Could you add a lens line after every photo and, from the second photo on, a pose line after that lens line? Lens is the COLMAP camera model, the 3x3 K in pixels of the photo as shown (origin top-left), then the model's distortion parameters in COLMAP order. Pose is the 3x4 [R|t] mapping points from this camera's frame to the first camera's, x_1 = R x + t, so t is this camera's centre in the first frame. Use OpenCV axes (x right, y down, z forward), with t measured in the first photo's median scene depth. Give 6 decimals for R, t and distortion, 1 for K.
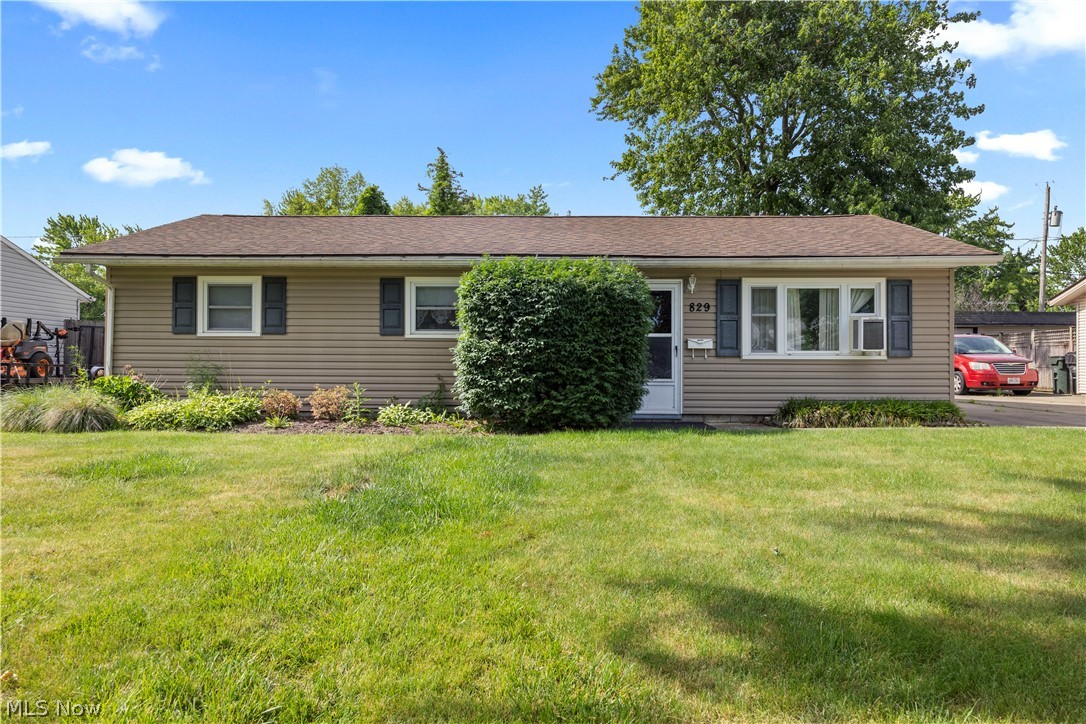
lens RADIAL K [[750.1, 0, 542.6], [0, 750.1, 362.0], [0, 0, 1]] dist [-0.010217, -0.000168]
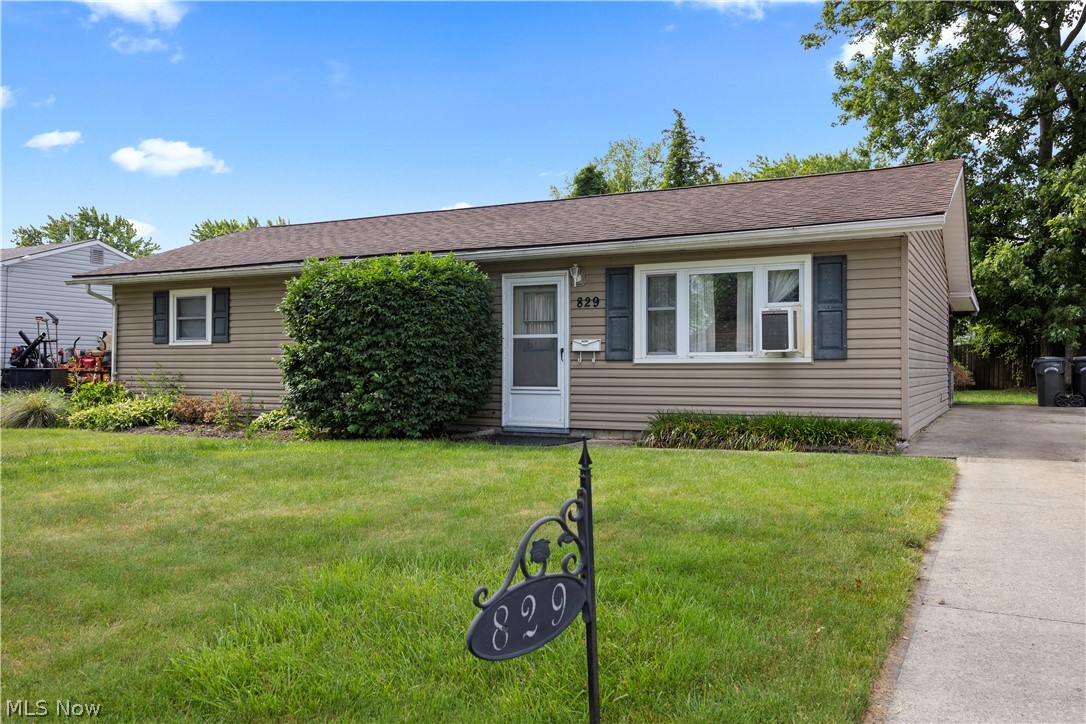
lens RADIAL K [[927.8, 0, 542.8], [0, 927.8, 364.8], [0, 0, 1]] dist [-0.047096, -0.001360]
pose [[0.895841, -0.006190, -0.444332, 0.627441], [0.005623, 0.999981, -0.002593, 0.000037], [0.444340, -0.000176, 0.895858, 0.041540]]
